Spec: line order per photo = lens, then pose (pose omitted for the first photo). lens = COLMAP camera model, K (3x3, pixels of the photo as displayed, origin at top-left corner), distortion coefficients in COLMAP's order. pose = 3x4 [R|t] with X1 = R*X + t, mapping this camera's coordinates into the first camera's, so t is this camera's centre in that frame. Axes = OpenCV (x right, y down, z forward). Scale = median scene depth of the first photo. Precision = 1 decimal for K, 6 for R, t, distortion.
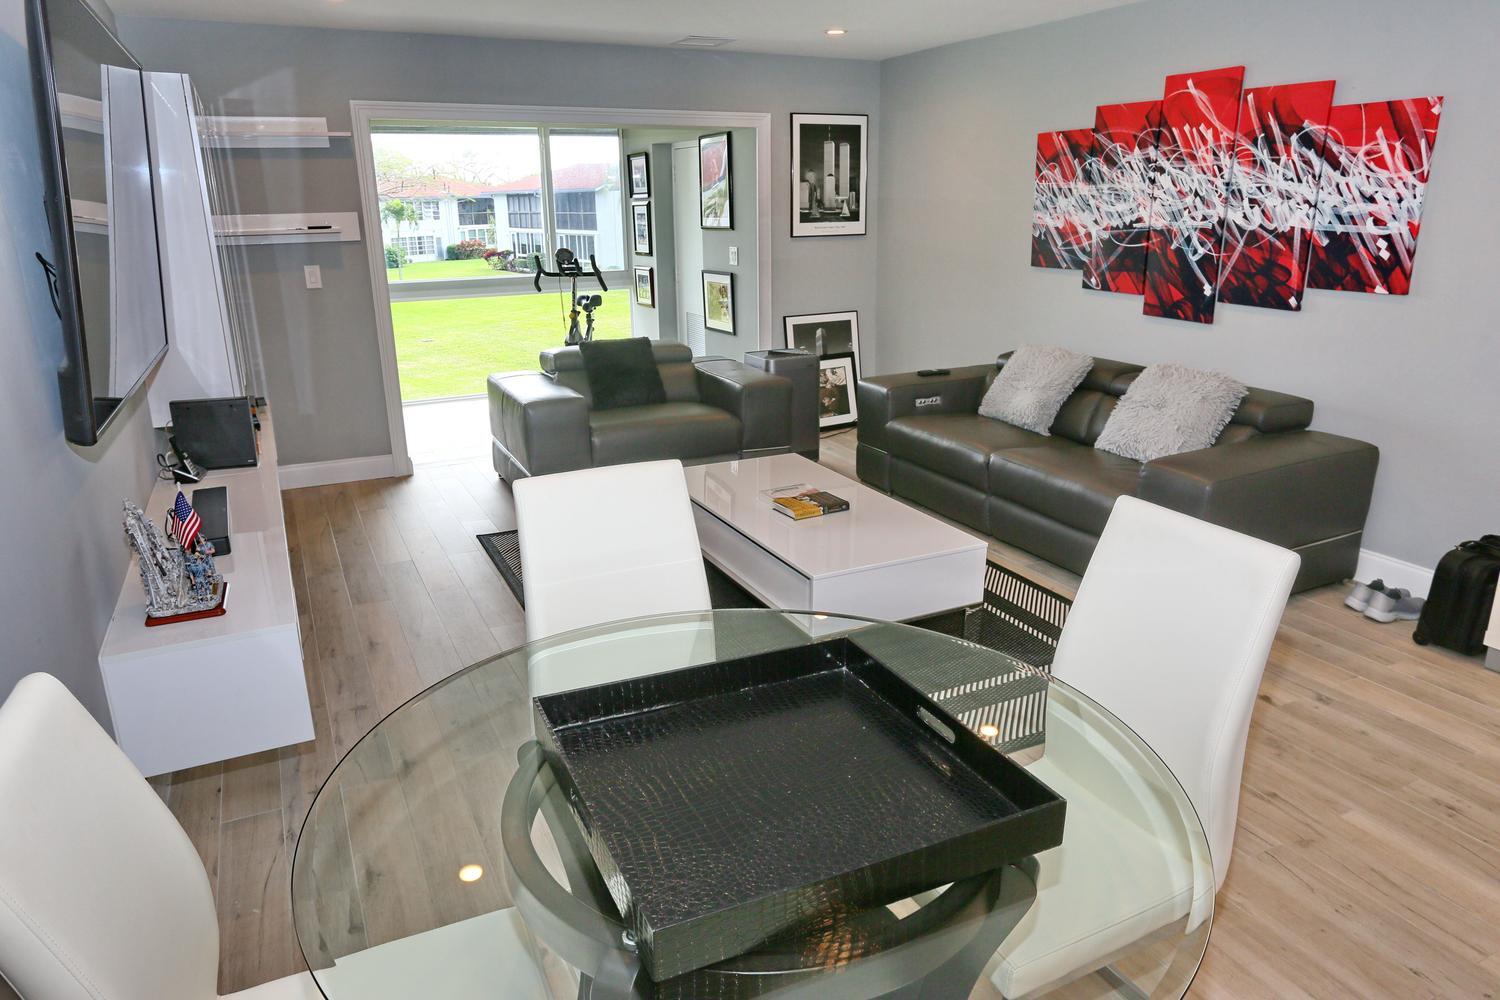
lens RADIAL K [[980.4, 0, 740.0], [0, 980.4, 498.2], [0, 0, 1]] dist [-0.013012, 0.010980]
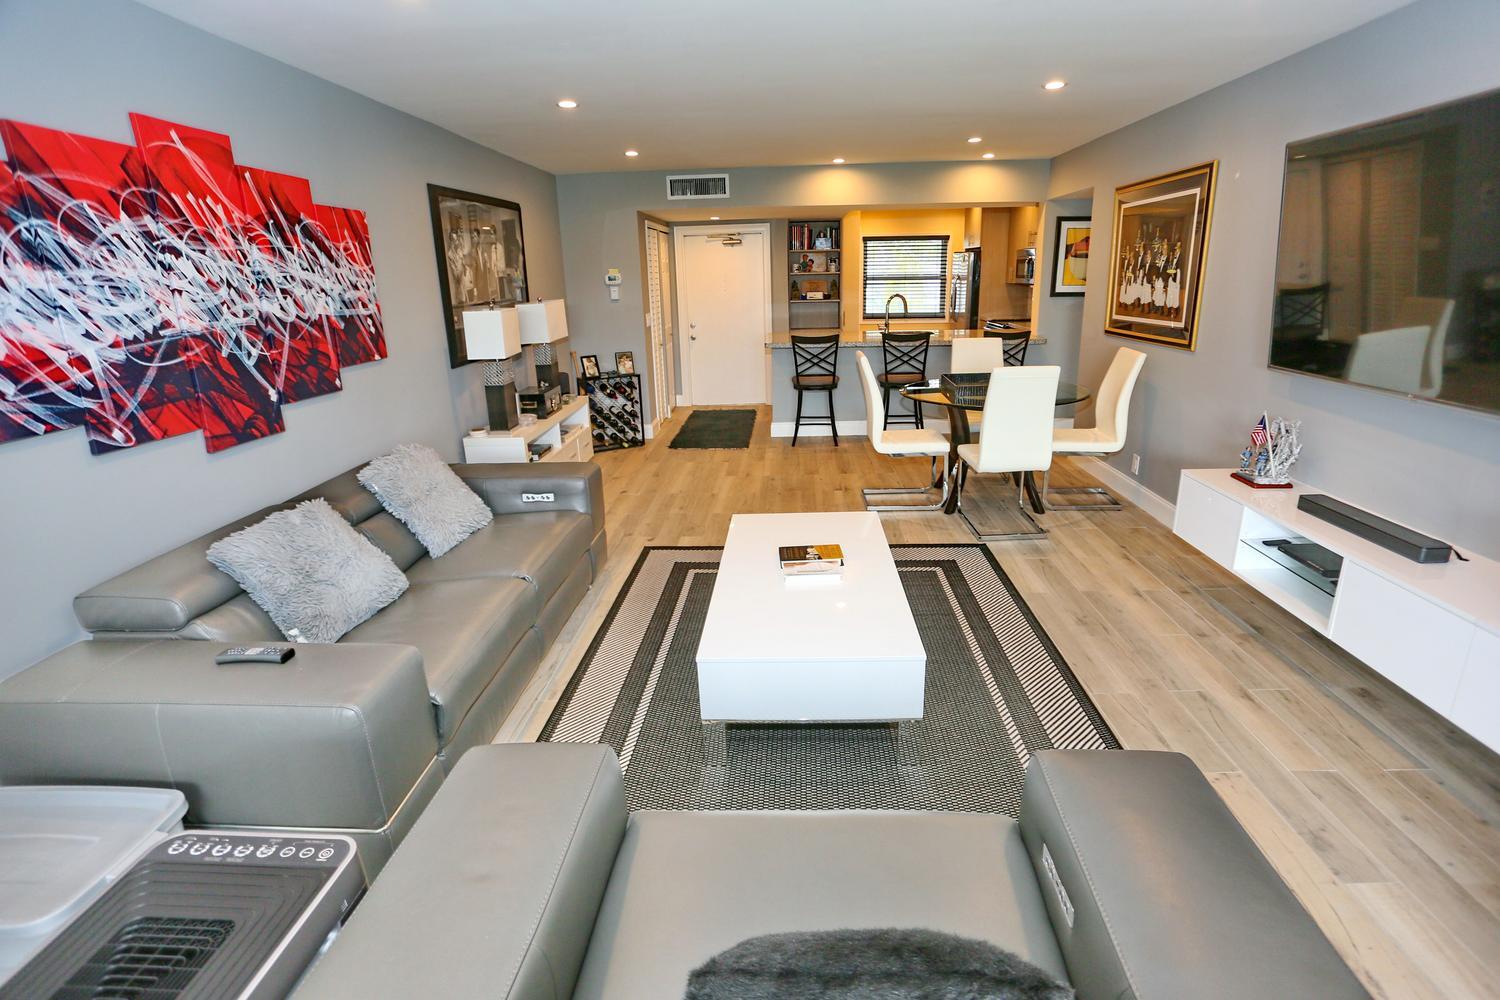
lens RADIAL K [[722.5, 0, 786.0], [0, 722.5, 467.8], [0, 0, 1]] dist [0.000990, 0.002909]
pose [[-0.897577, -0.084885, 0.432609, -0.206560], [0.161164, 0.850189, 0.501204, -0.407122], [-0.410344, 0.519590, -0.749429, 1.334287]]
